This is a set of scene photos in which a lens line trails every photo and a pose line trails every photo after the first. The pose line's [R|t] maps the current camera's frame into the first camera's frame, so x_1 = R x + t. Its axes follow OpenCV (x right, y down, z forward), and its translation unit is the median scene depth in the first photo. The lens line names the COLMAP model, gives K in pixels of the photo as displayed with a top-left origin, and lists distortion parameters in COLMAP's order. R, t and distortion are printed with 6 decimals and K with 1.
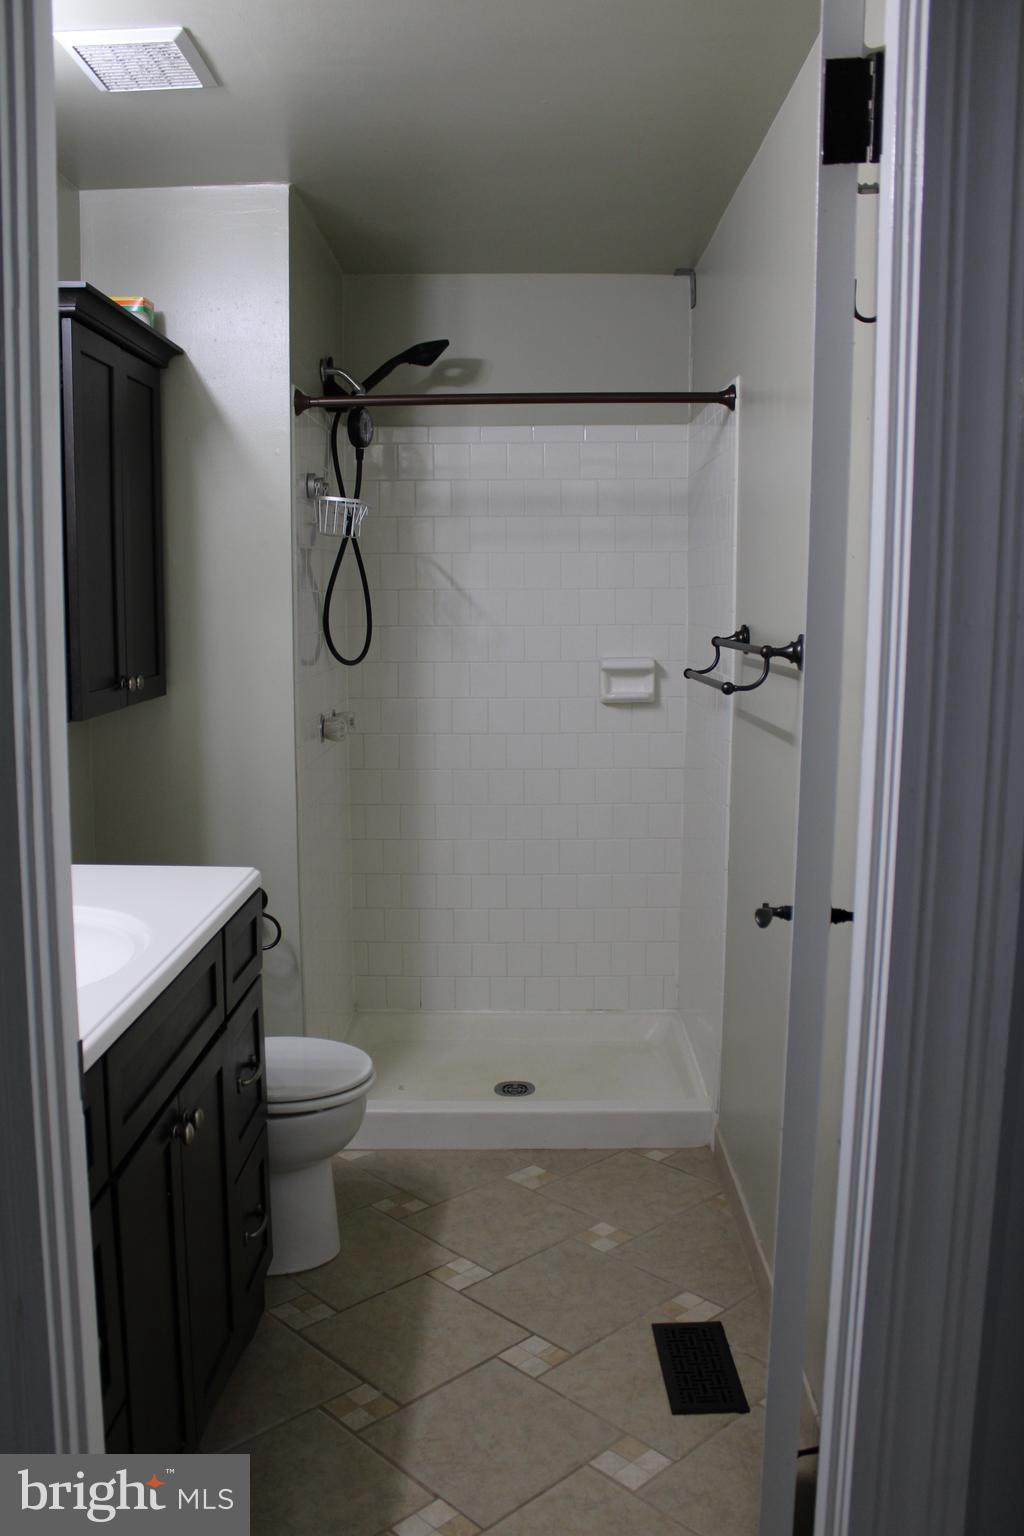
lens RADIAL K [[1335.3, 0, 509.5], [0, 1335.3, 779.8], [0, 0, 1]] dist [-0.163857, 0.162167]
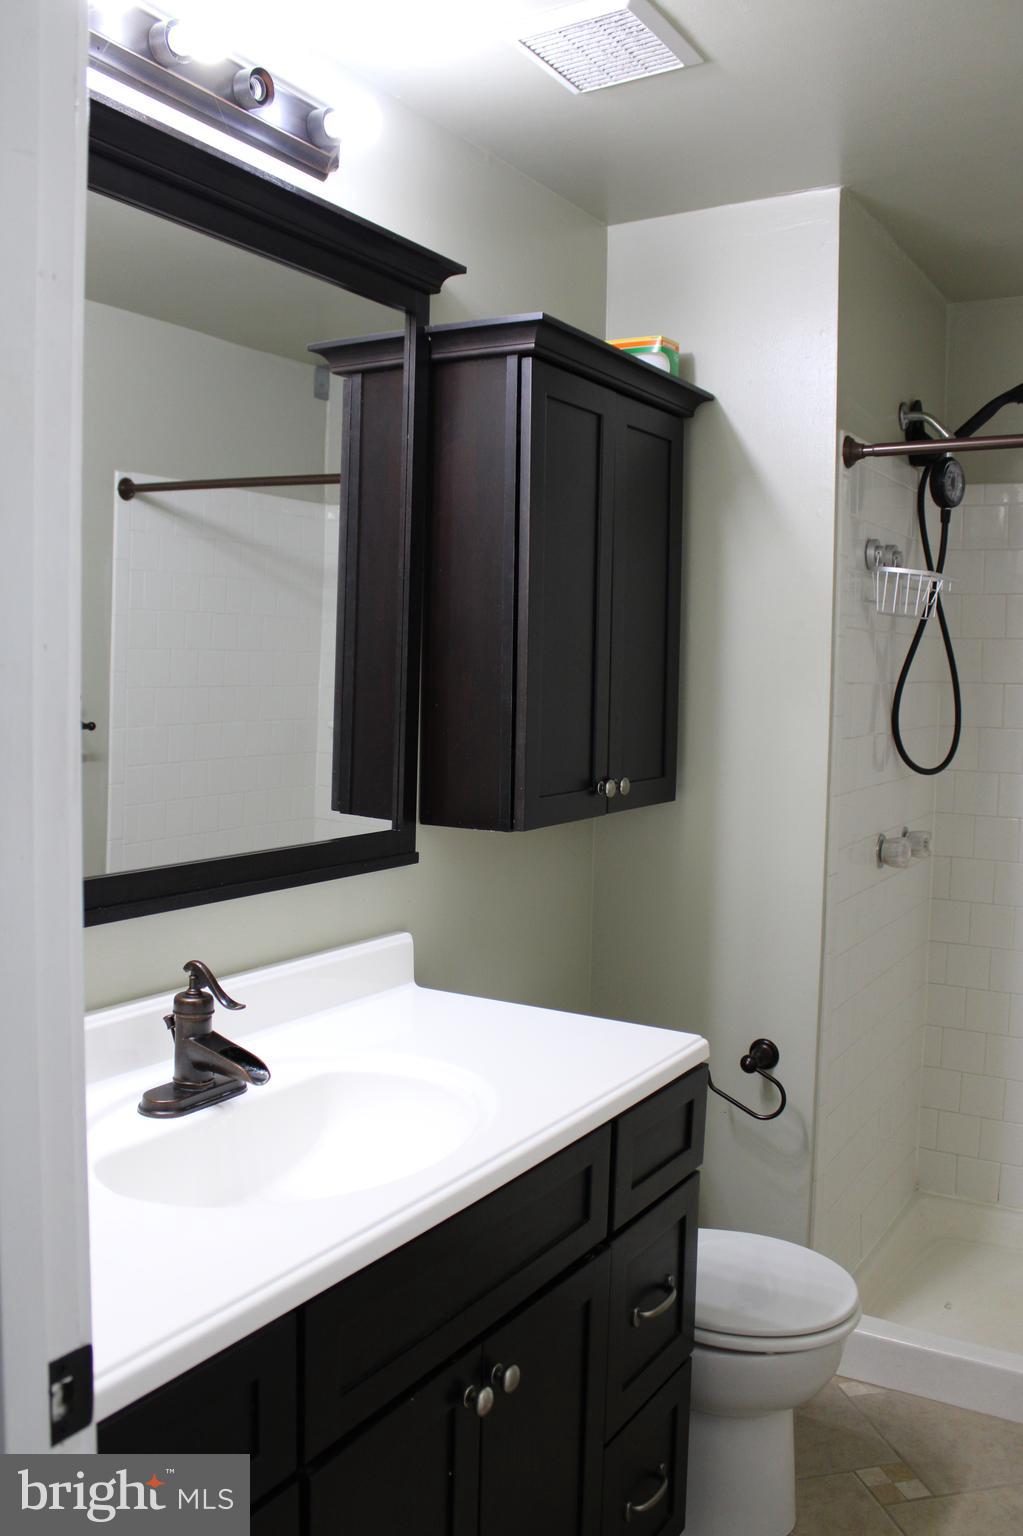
lens RADIAL K [[1335.3, 0, 509.0], [0, 1335.3, 779.8], [0, 0, 1]] dist [-0.163857, 0.162167]
pose [[0.863035, 0.054609, -0.502183, 0.076144], [-0.085305, 0.995617, -0.038336, -0.036024], [0.497889, 0.075925, 0.863911, 0.210006]]
